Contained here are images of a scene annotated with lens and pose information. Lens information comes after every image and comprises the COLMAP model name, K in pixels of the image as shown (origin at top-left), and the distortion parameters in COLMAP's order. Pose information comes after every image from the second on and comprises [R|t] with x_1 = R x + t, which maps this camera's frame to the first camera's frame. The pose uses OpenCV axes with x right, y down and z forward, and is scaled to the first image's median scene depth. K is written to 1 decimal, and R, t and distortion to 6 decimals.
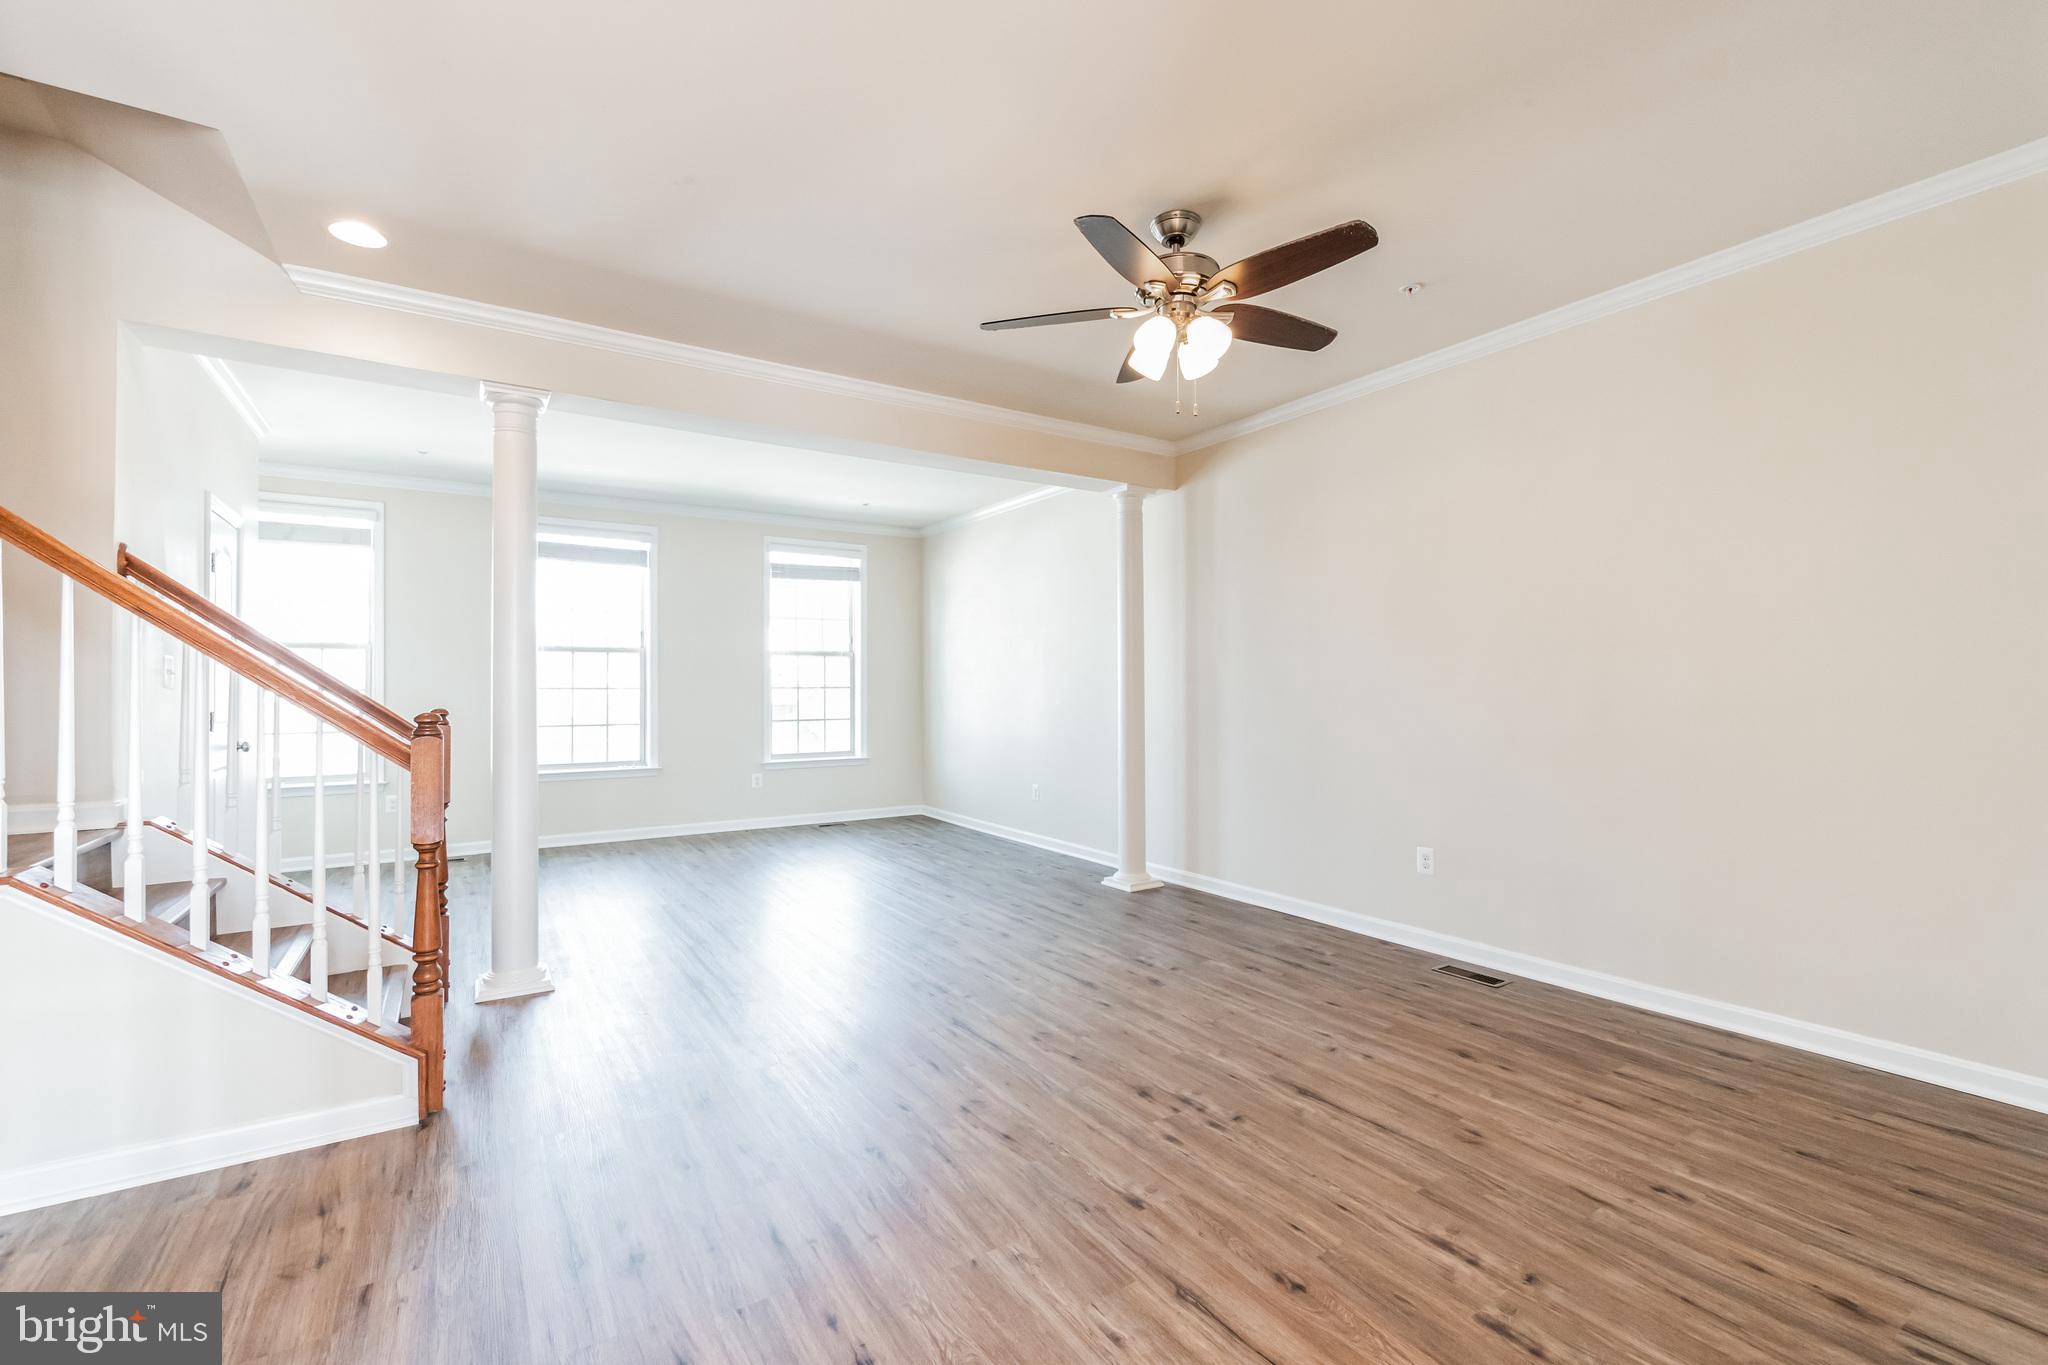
lens RADIAL K [[866.8, 0, 1025.7], [0, 866.8, 676.8], [0, 0, 1]] dist [-0.007559, 0.000270]
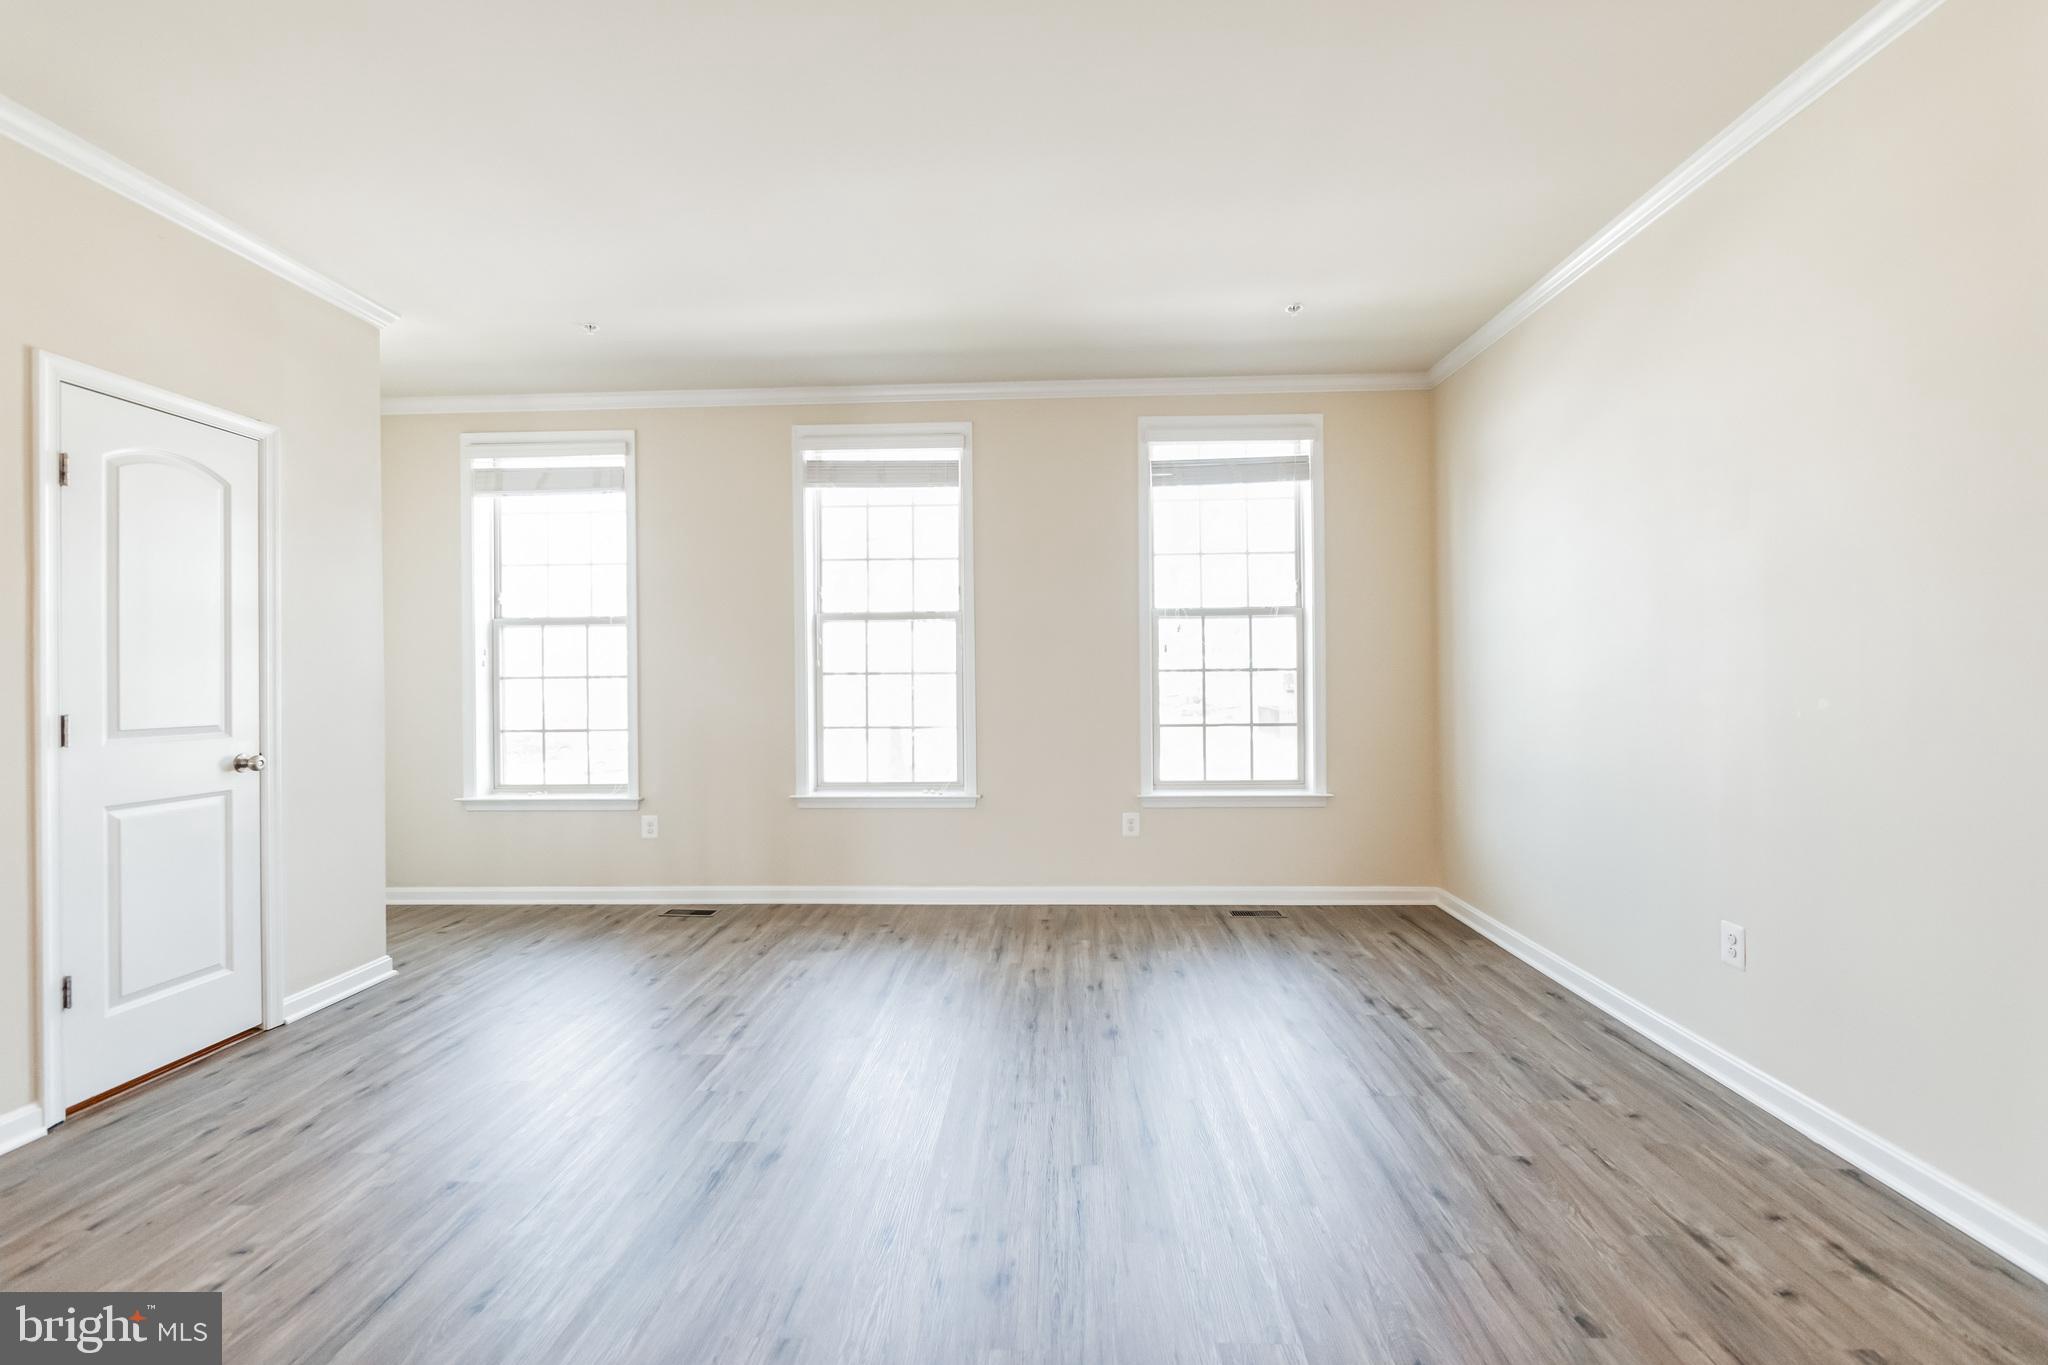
lens RADIAL K [[866.8, 0, 1025.7], [0, 866.8, 676.8], [0, 0, 1]] dist [-0.007559, 0.000270]
pose [[0.816322, -0.002723, -0.577591, -0.020266], [0.013179, 0.999816, 0.013912, 0.007240], [0.577447, -0.018969, 0.816208, 0.456747]]
